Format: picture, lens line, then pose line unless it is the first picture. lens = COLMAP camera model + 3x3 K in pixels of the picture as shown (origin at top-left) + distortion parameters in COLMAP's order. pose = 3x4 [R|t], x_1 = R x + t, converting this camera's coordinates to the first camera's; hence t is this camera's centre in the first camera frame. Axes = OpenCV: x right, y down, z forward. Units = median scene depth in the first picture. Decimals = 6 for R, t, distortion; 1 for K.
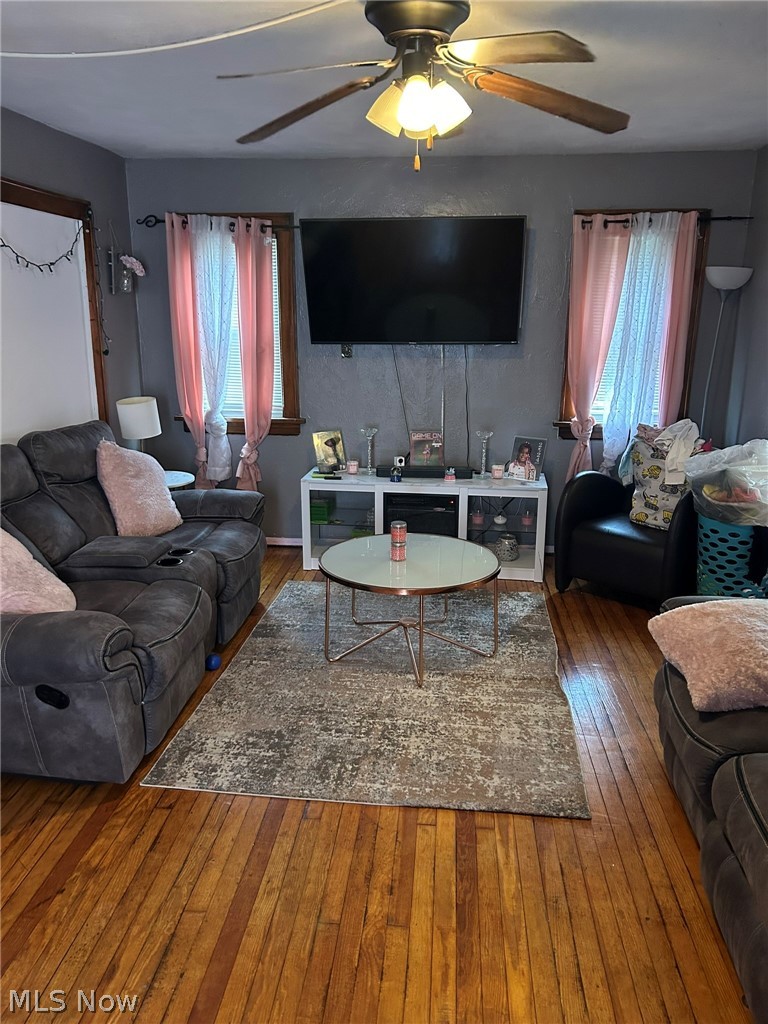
lens RADIAL K [[761.0, 0, 382.3], [0, 761.0, 513.1], [0, 0, 1]] dist [-0.007170, -0.009885]
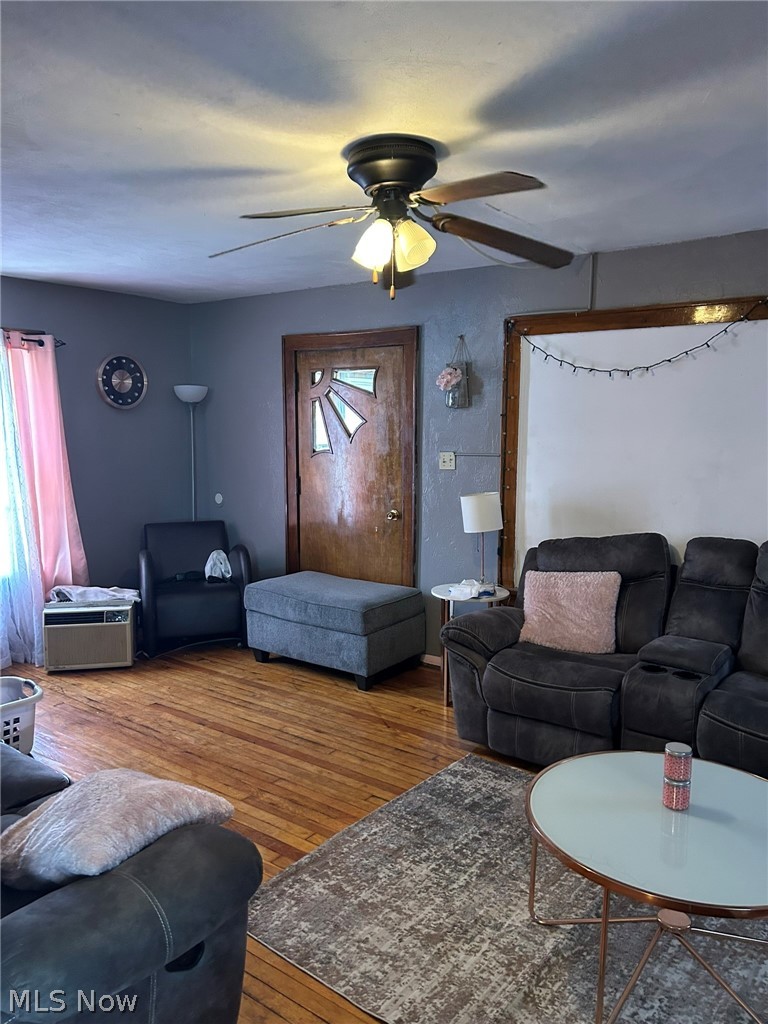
lens RADIAL K [[761.0, 0, 384.6], [0, 761.0, 513.8], [0, 0, 1]] dist [-0.007170, -0.009885]
pose [[-0.517319, 0.115879, -0.847911, 0.878102], [-0.222970, 0.938320, 0.264271, -0.380552], [0.826236, 0.325771, -0.459573, 1.355065]]
